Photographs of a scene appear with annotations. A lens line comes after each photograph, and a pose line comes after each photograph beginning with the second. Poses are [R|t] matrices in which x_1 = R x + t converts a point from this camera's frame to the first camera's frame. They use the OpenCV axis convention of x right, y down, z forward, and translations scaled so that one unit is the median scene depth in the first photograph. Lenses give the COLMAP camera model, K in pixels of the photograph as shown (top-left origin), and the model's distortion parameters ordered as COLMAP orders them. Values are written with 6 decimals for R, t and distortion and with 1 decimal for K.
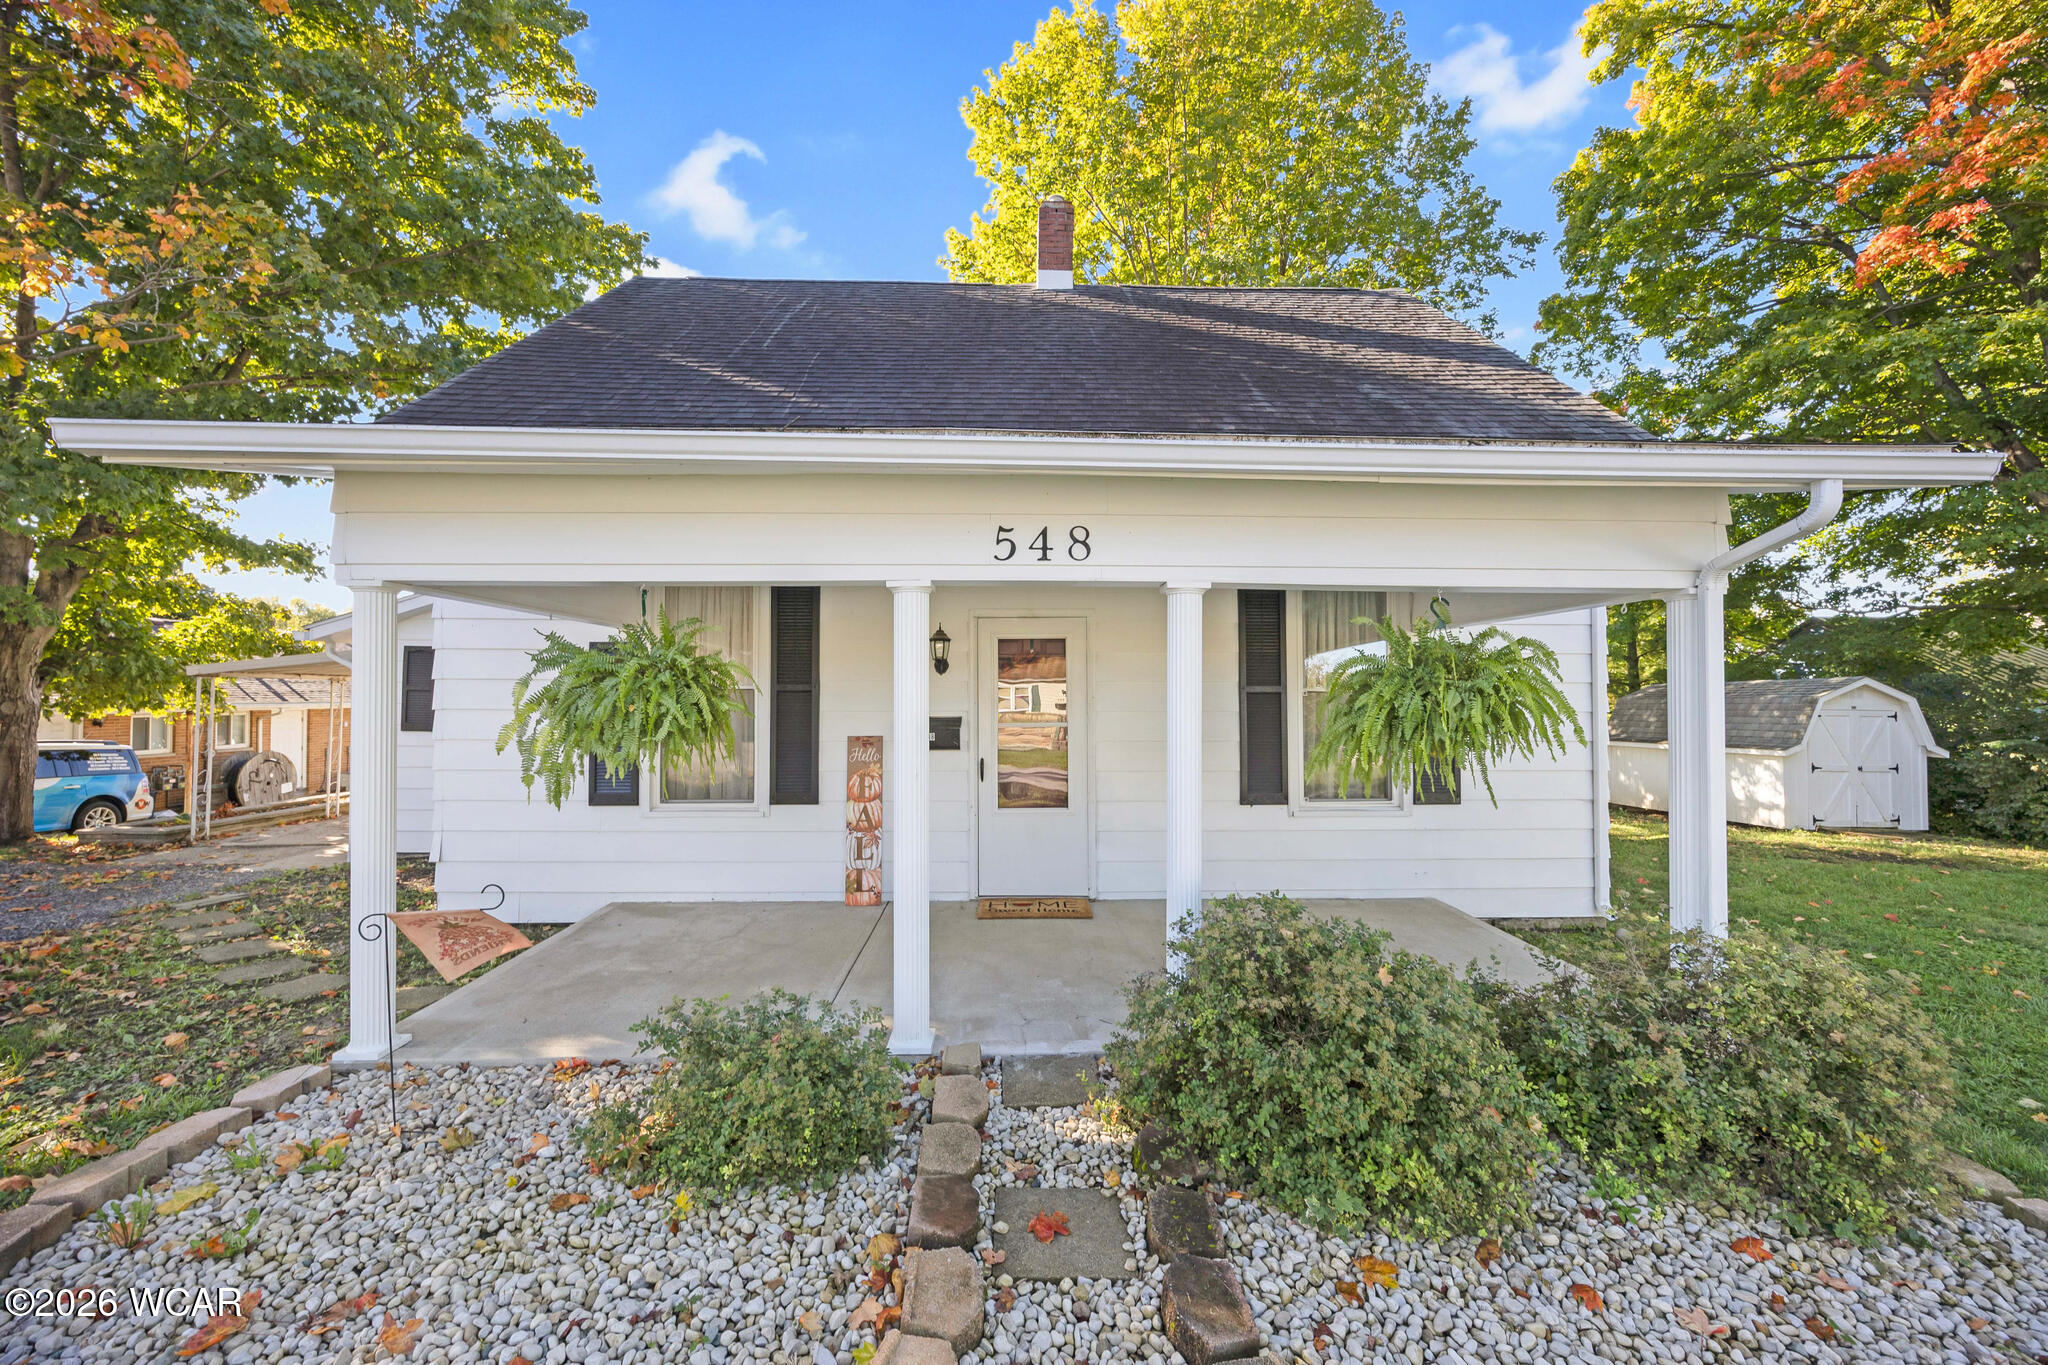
lens RADIAL K [[795.4, 0, 1024.0], [0, 795.4, 682.5], [0, 0, 1]] dist [-0.000348, 0.000017]
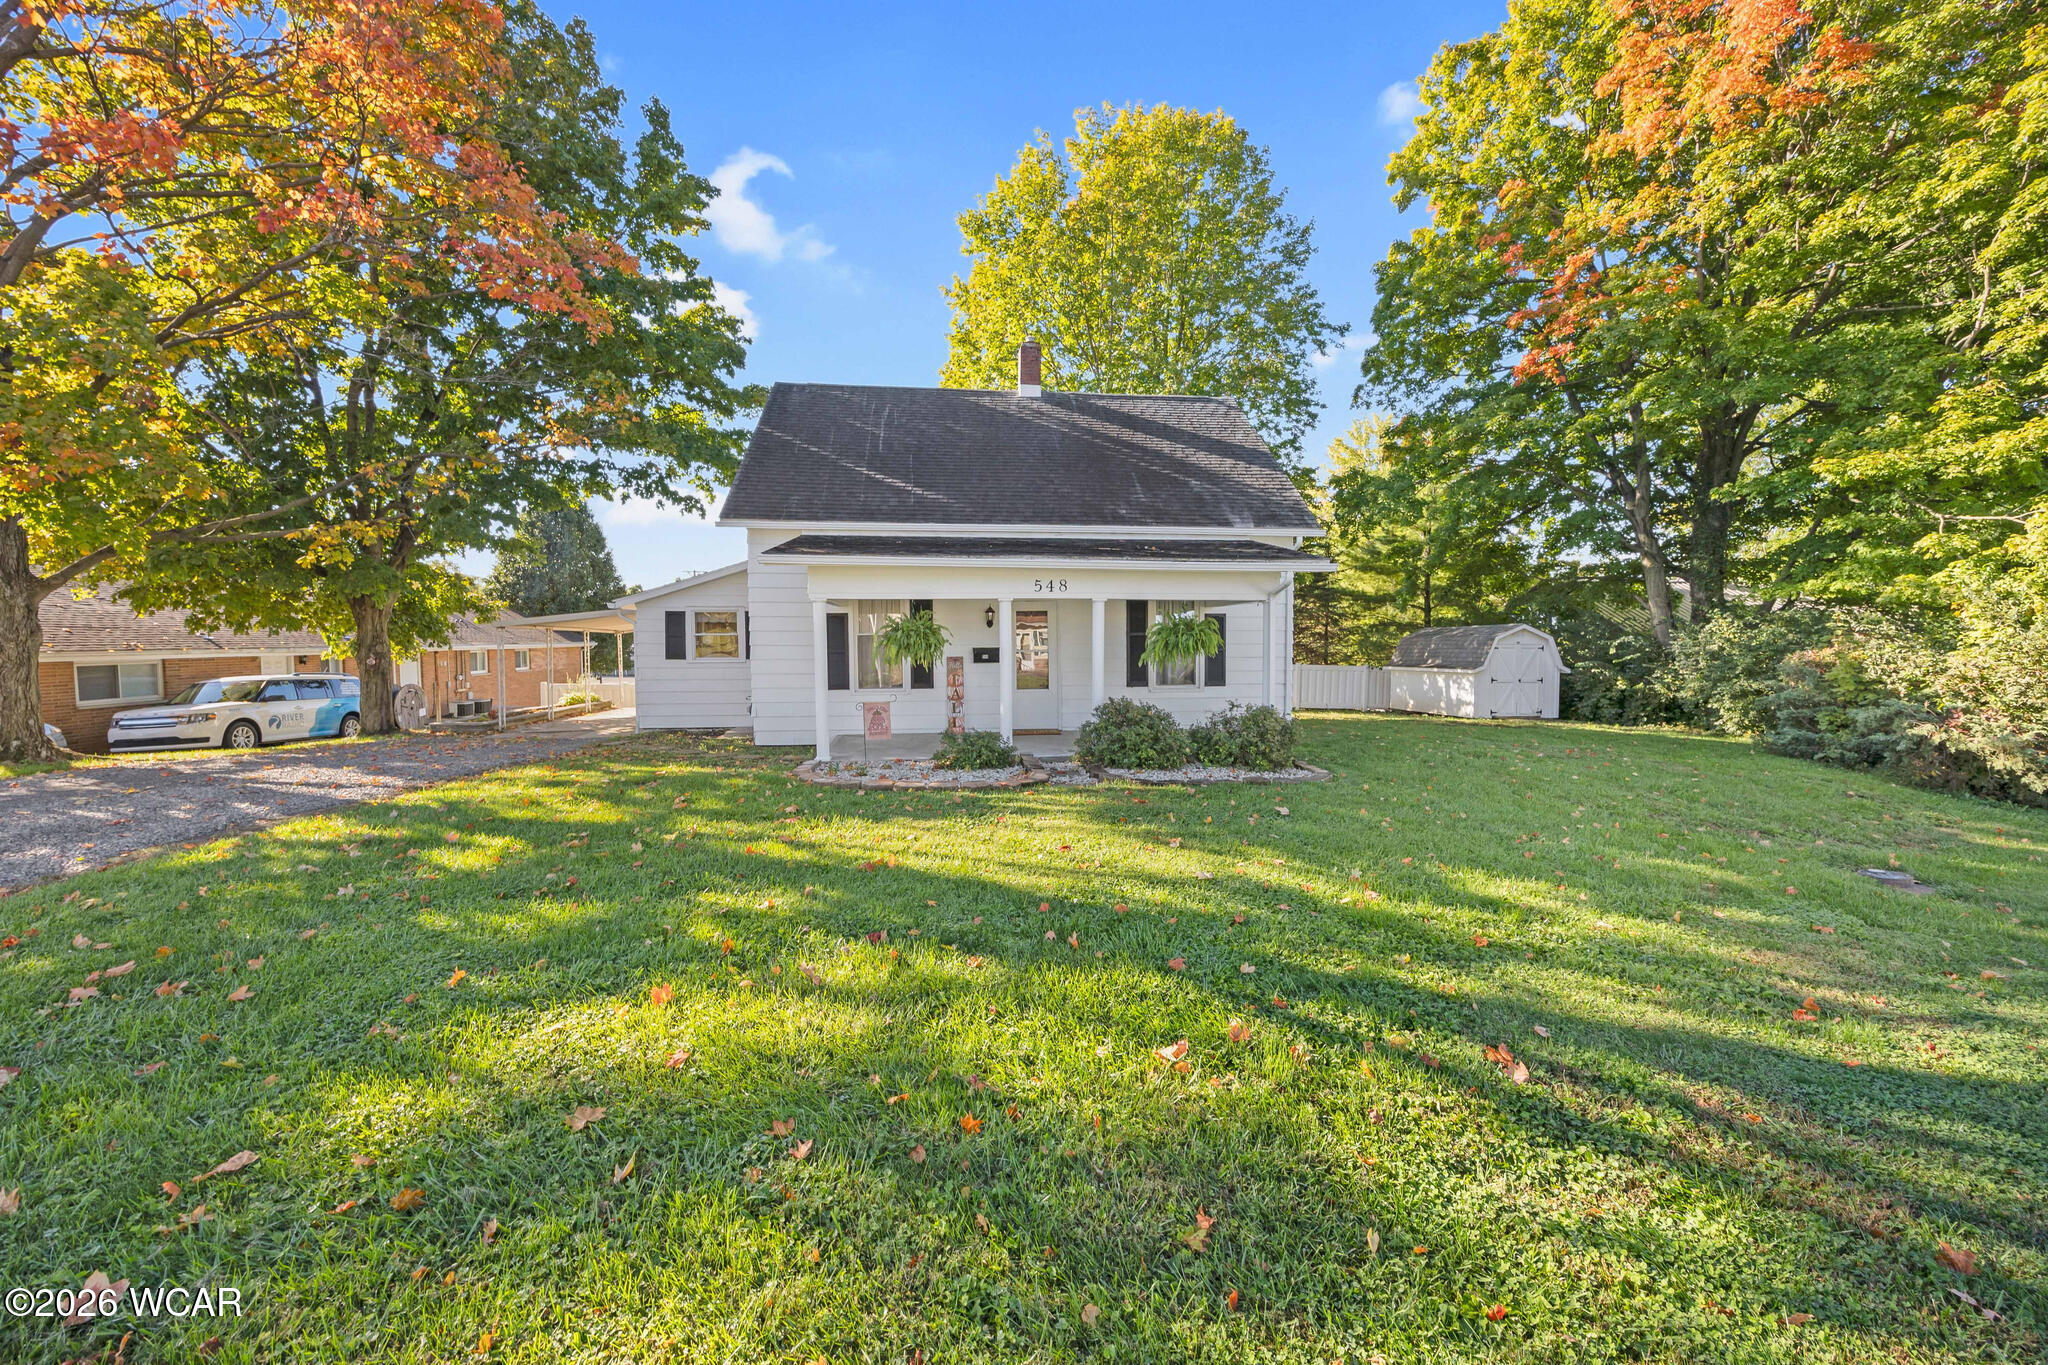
lens RADIAL K [[788.0, 0, 1029.2], [0, 788.0, 657.9], [0, 0, 1]] dist [-0.000293, 0.000105]
pose [[0.996255, -0.006543, 0.086211, -0.135216], [0.002888, 0.999095, 0.042445, -0.013736], [-0.086411, -0.042037, 0.995372, -0.836213]]
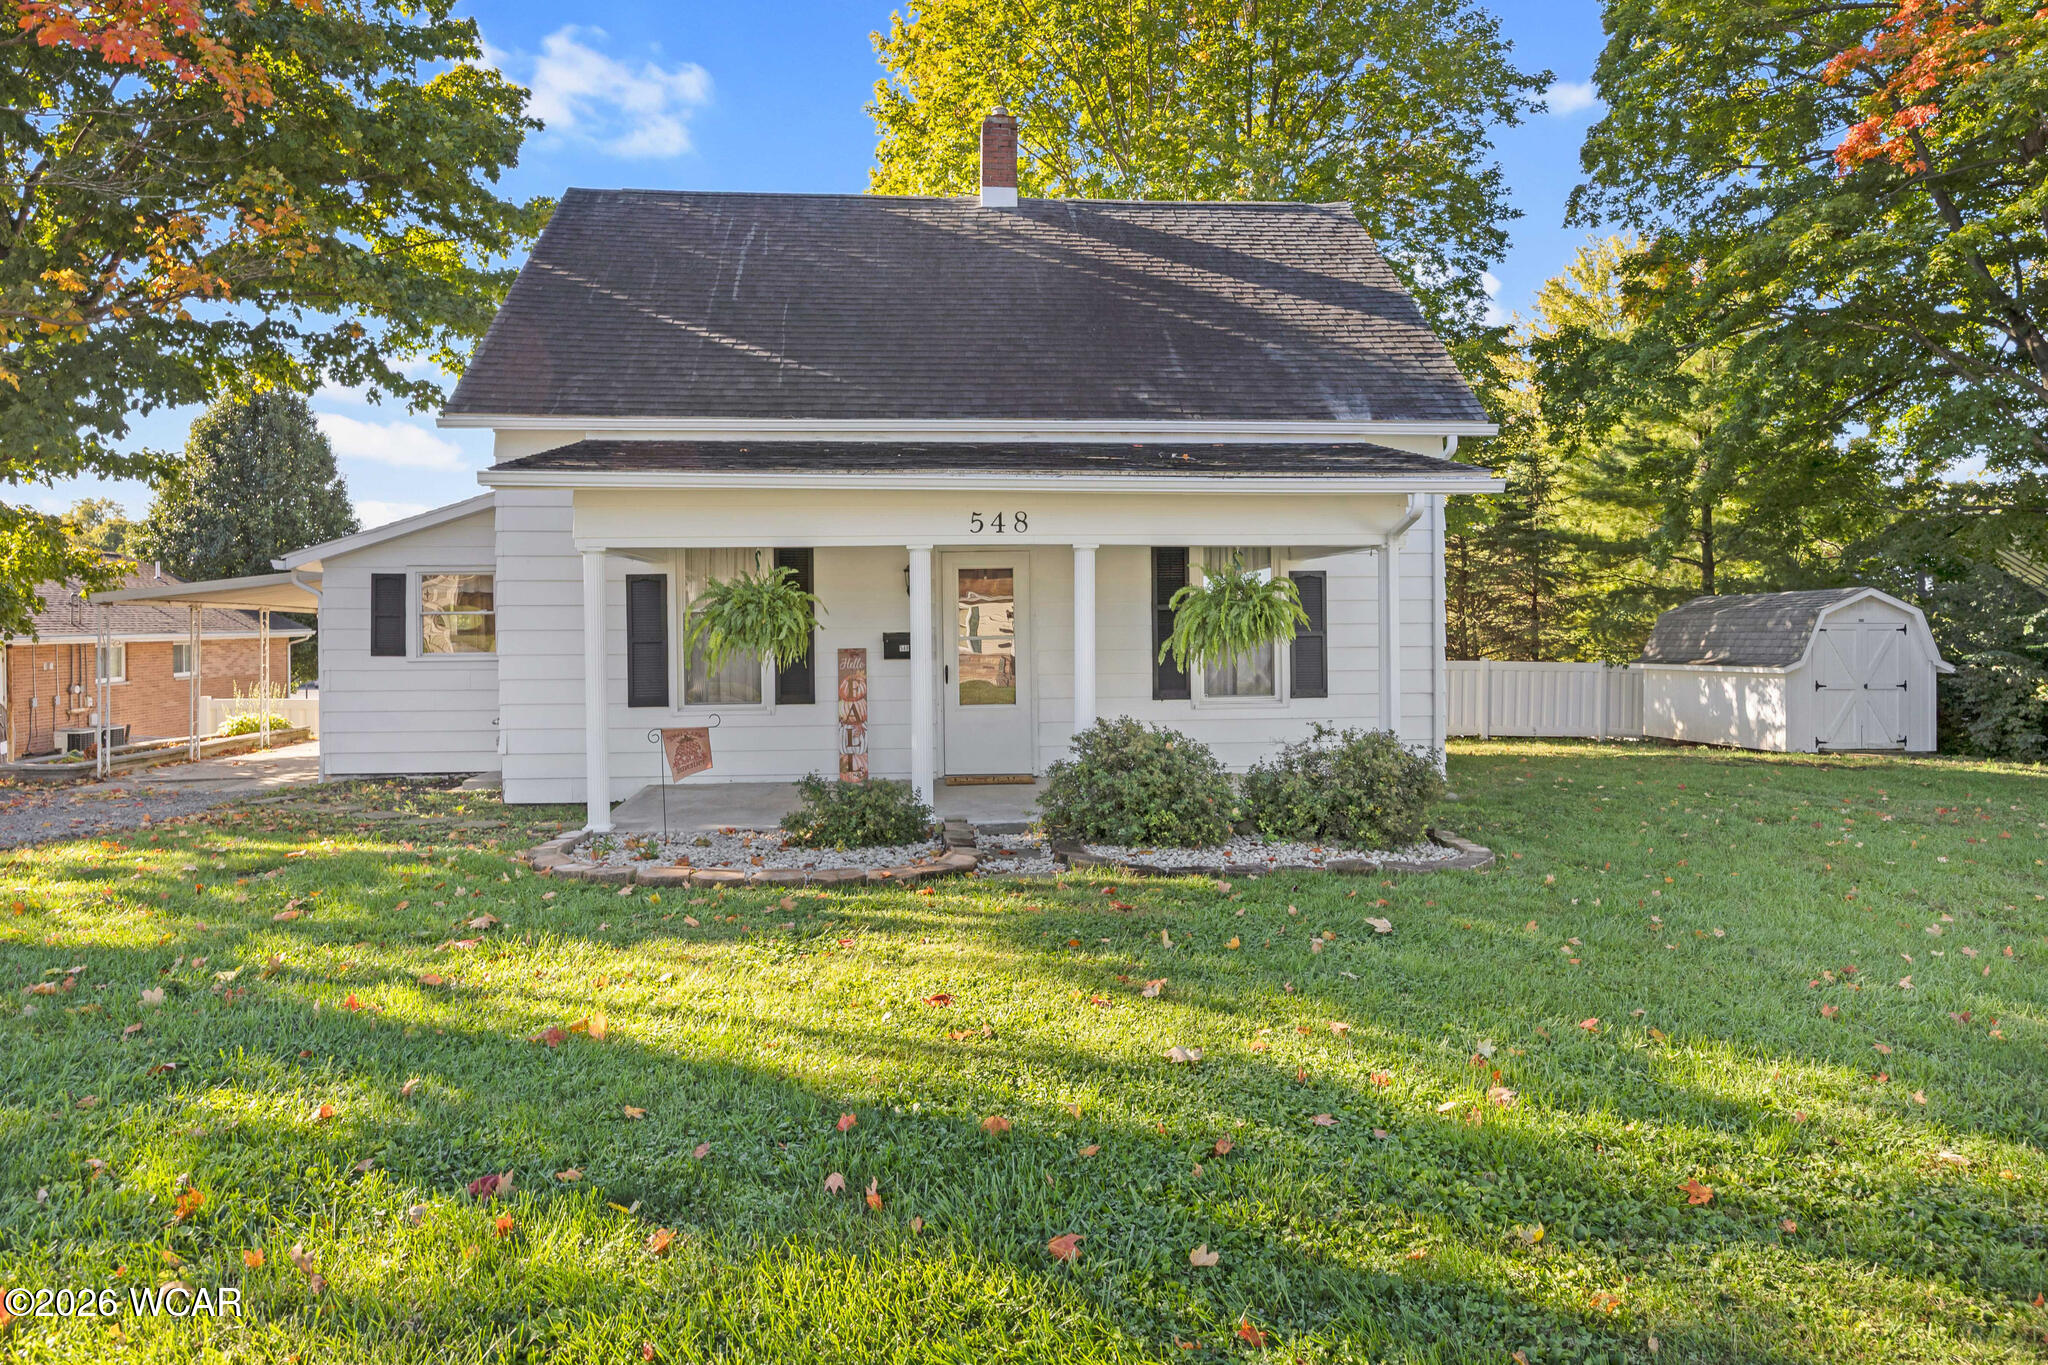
lens RADIAL K [[1309.4, 0, 1020.7], [0, 1309.4, 603.2], [0, 0, 1]] dist [-0.001805, -0.001871]
pose [[0.998261, -0.009256, 0.058218, -0.040968], [0.009043, 0.999951, 0.003921, -0.006284], [-0.058251, -0.003388, 0.998296, -0.774357]]
